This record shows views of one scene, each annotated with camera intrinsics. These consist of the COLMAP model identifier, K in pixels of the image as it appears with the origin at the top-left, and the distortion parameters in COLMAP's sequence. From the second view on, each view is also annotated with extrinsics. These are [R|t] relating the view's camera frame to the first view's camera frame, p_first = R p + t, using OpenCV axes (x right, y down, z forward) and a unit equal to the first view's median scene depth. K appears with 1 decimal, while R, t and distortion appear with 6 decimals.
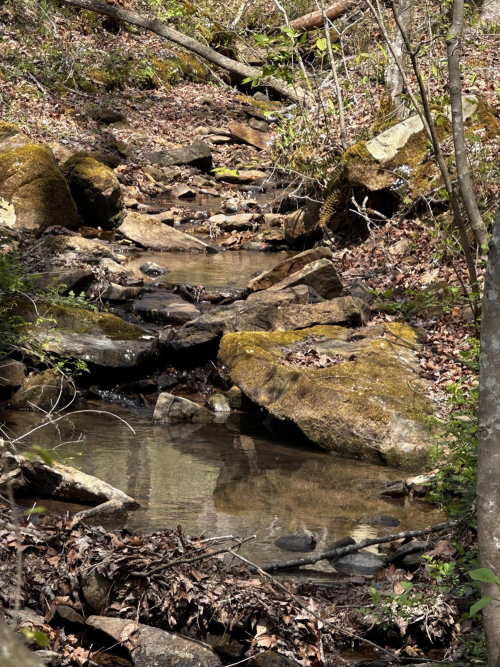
lens RADIAL K [[3019.0, 0, 250.0], [0, 3019.0, 333.5], [0, 0, 1]] dist [-0.089940, -0.069051]
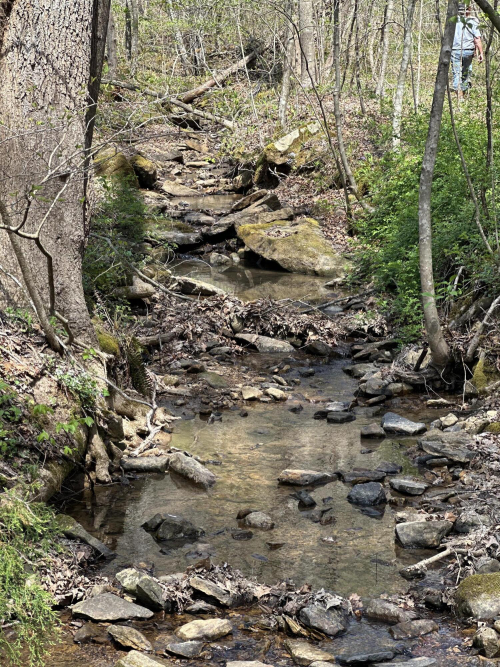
lens RADIAL K [[1504.3, 0, 250.0], [0, 1504.3, 333.5], [0, 0, 1]] dist [-0.055914, -0.058270]
pose [[0.993854, -0.060137, 0.092940, -0.111158], [0.055144, 0.996941, 0.055386, 0.018844], [-0.095986, -0.049920, 0.994130, -0.154192]]
